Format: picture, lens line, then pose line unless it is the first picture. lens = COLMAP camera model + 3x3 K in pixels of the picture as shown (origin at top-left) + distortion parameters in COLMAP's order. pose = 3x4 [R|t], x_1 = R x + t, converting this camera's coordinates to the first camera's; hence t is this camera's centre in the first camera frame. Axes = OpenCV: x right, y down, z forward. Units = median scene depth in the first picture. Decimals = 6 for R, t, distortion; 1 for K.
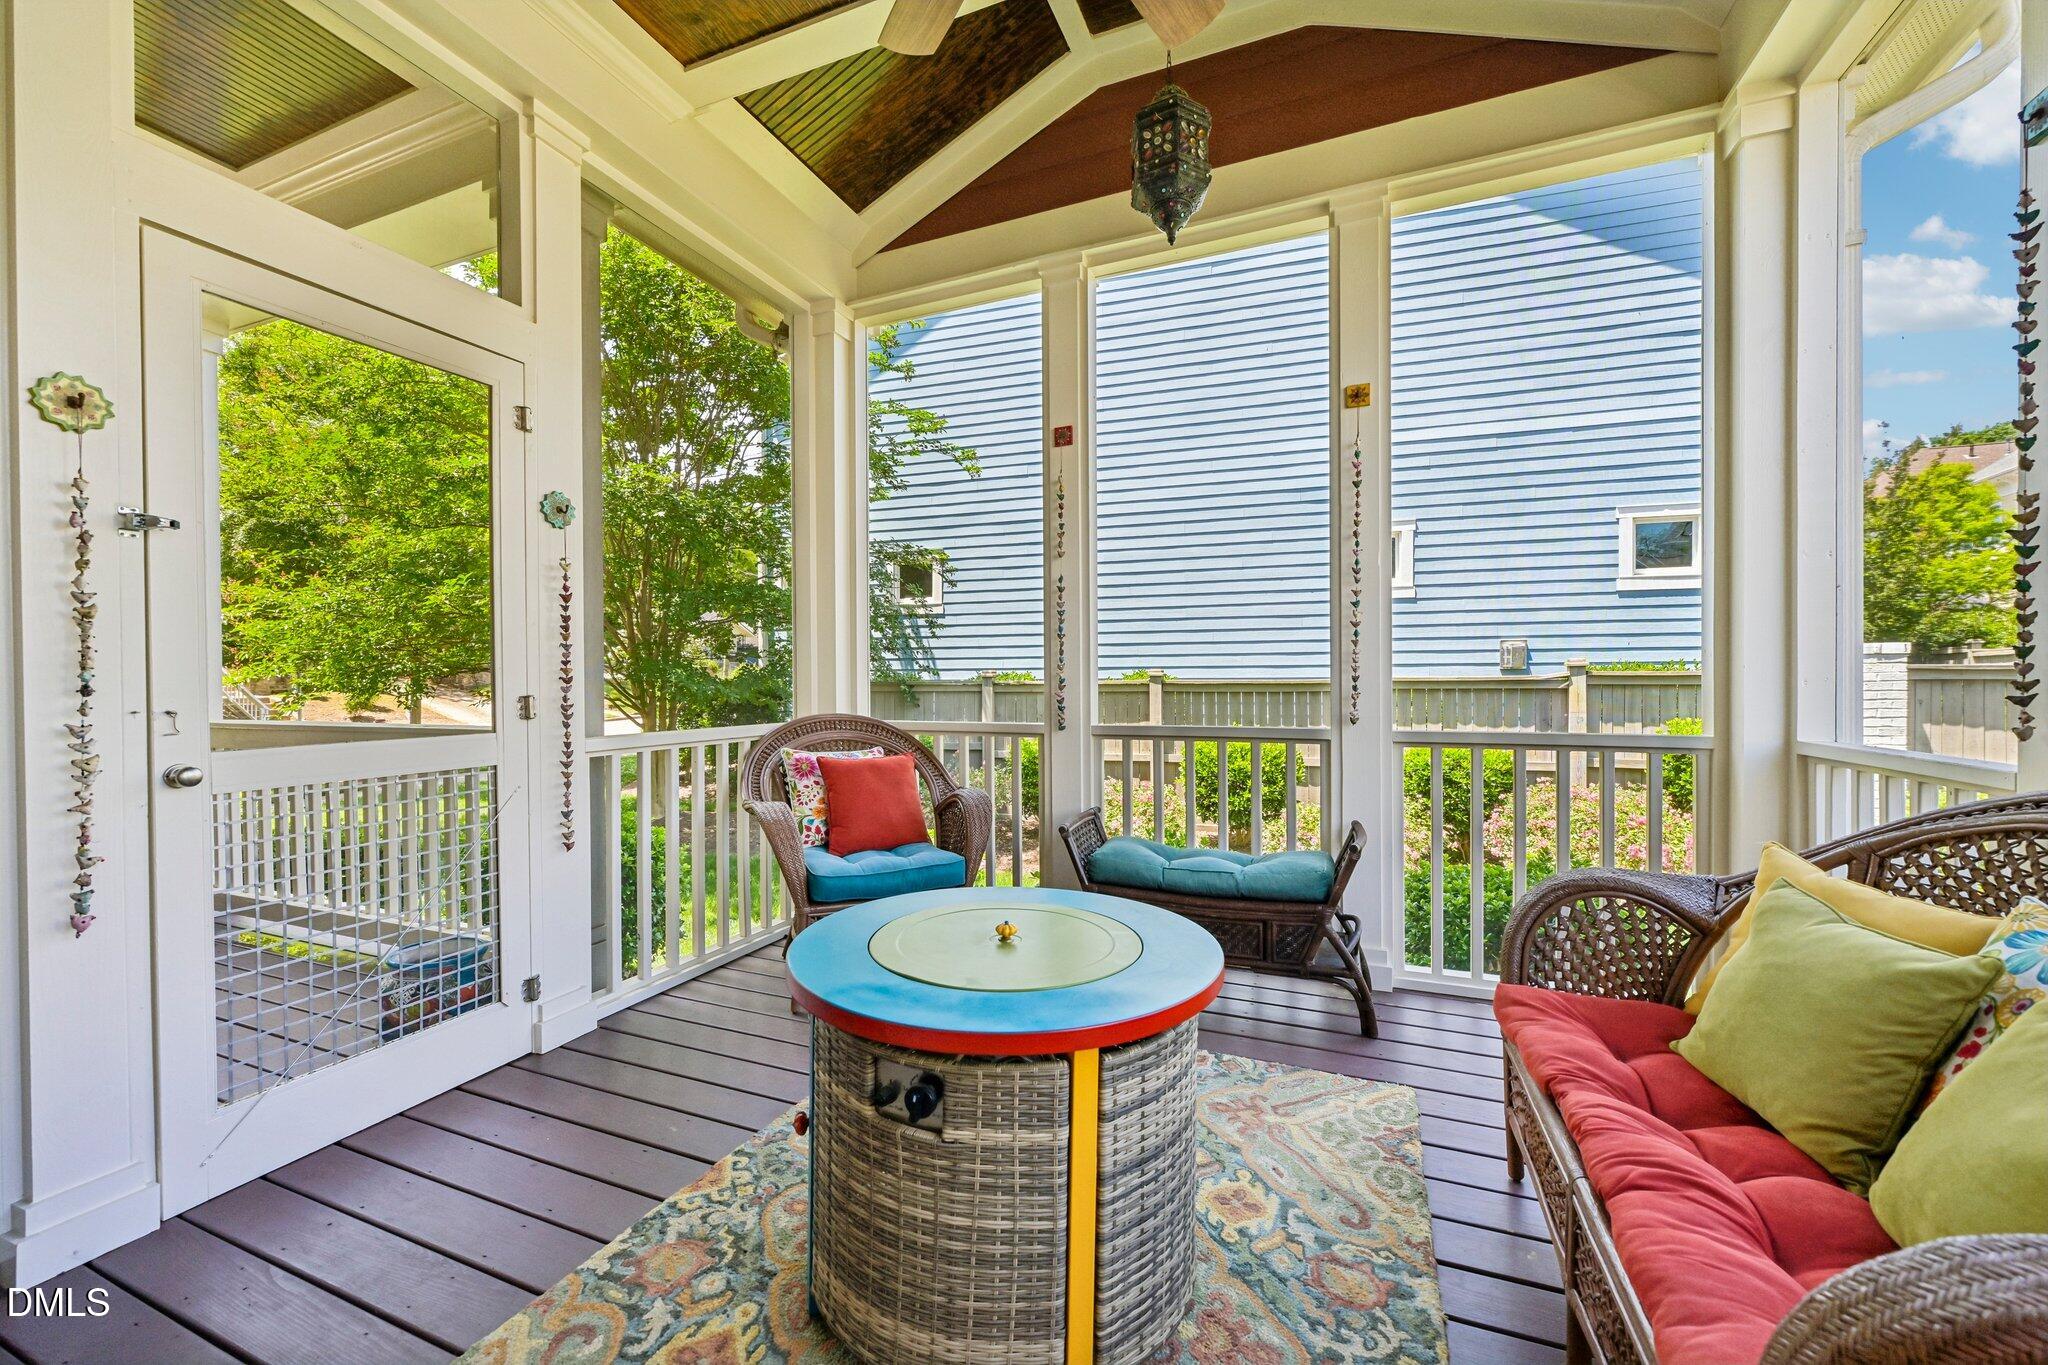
lens RADIAL K [[801.5, 0, 1024.0], [0, 801.5, 682.5], [0, 0, 1]] dist [0.000067, 0.000073]
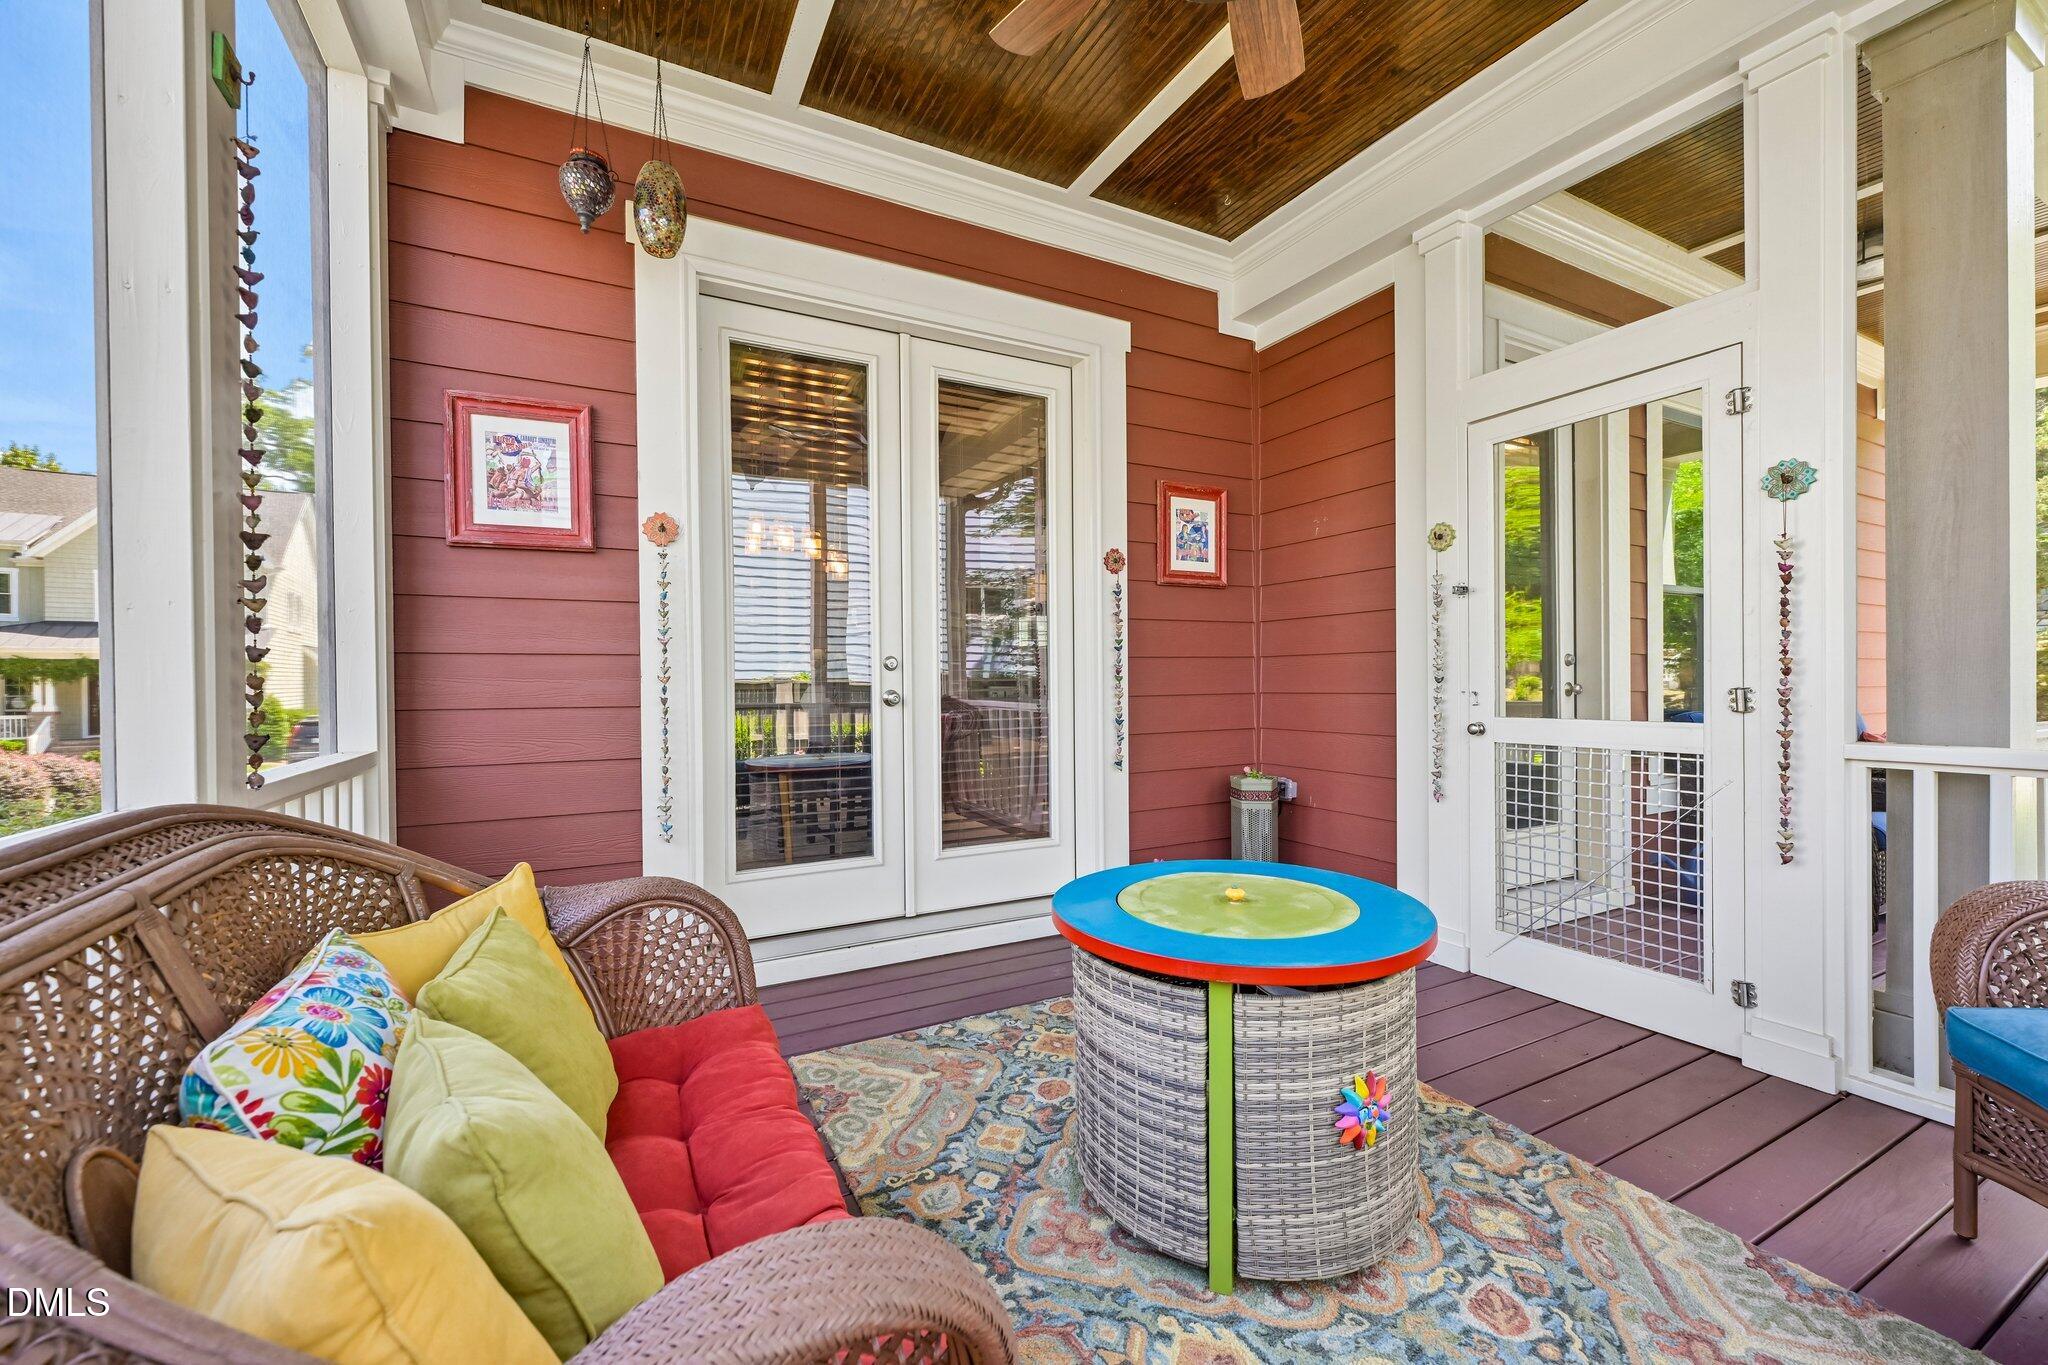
lens RADIAL K [[801.5, 0, 1024.0], [0, 801.5, 682.5], [0, 0, 1]] dist [0.000067, 0.000073]
pose [[-0.642509, 0.007237, -0.766244, 0.952739], [0.004450, 0.999974, 0.005714, 0.000055], [0.766265, 0.000262, -0.642524, 1.356314]]
